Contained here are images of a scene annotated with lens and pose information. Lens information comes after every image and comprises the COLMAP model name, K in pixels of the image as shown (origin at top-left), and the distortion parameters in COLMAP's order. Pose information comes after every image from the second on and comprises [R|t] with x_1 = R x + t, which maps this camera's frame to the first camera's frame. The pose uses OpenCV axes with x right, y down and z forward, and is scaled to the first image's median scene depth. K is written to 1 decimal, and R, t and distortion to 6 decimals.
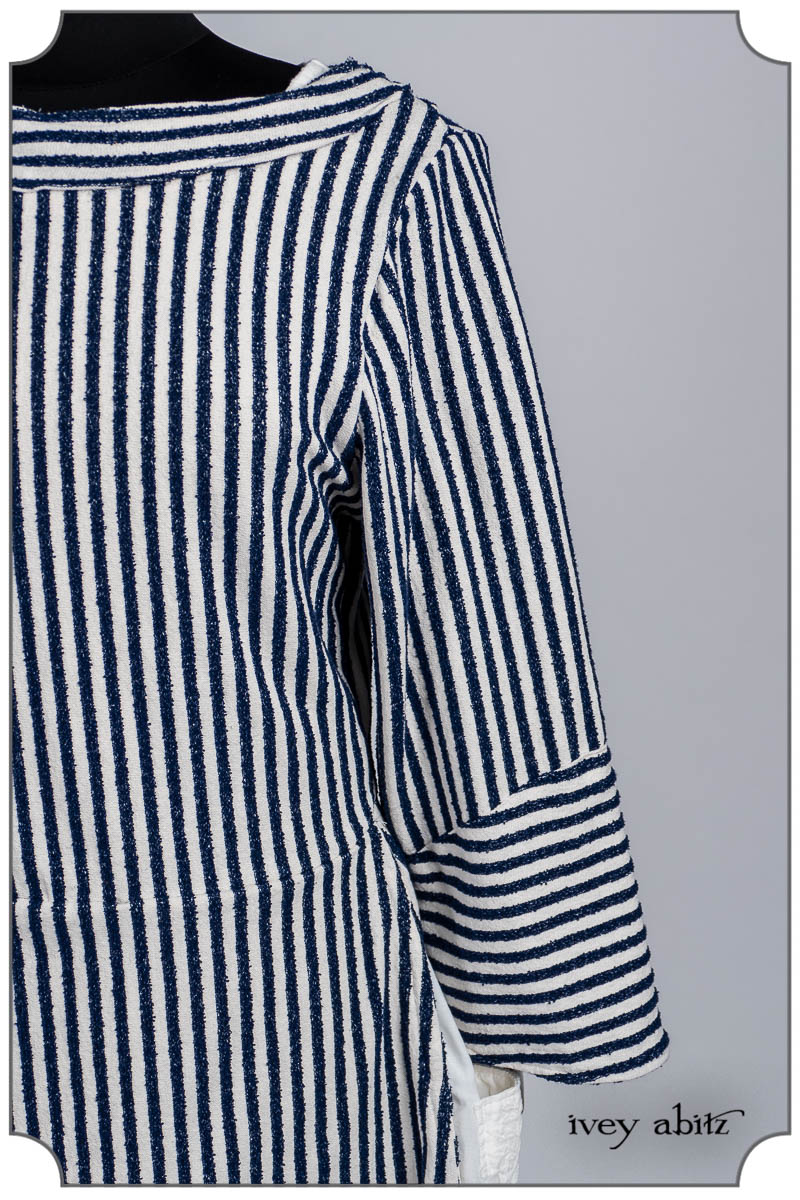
lens RADIAL K [[2193.1, 0, 400.0], [0, 2193.1, 600.0], [0, 0, 1]] dist [-0.090649, 0.490802]
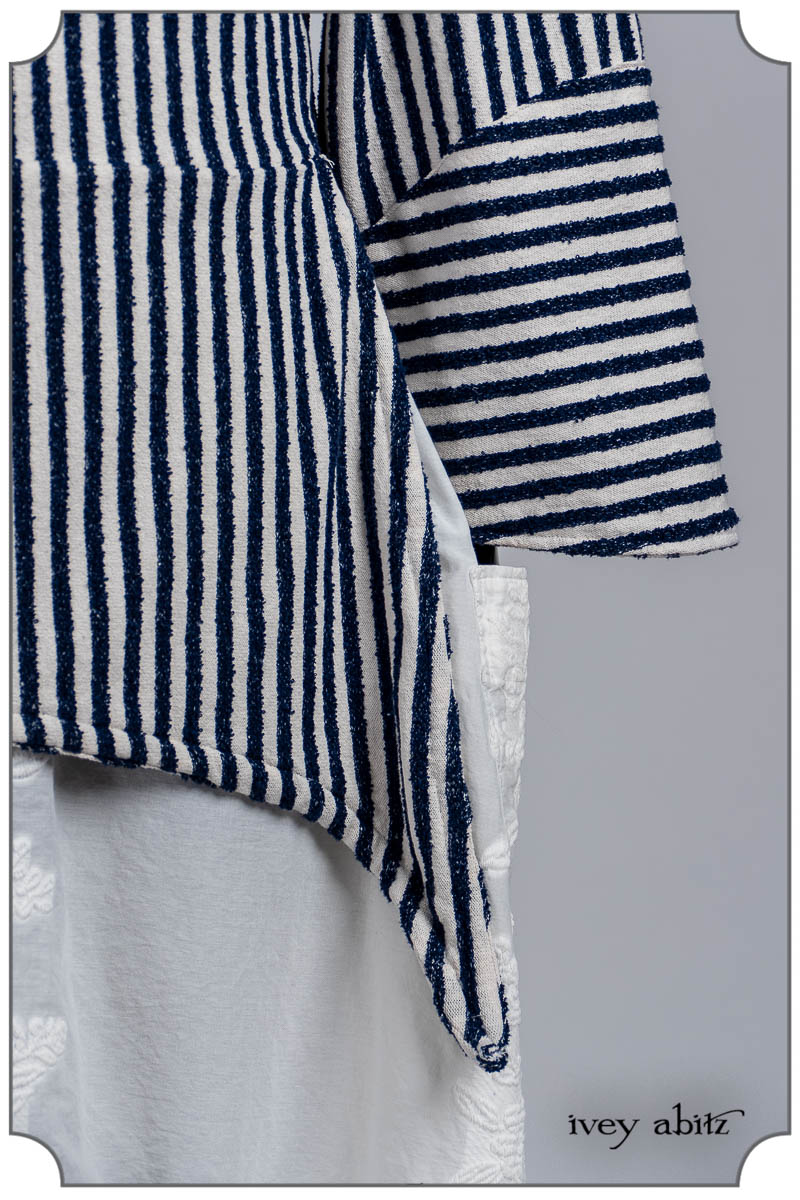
lens RADIAL K [[3846.4, 0, 400.0], [0, 3846.4, 600.0], [0, 0, 1]] dist [-0.102804, -0.912745]
pose [[0.986238, 0.012003, 0.164897, -0.192163], [0.022227, 0.978682, -0.204175, 0.507008], [-0.163833, 0.205030, 0.964946, -0.142215]]
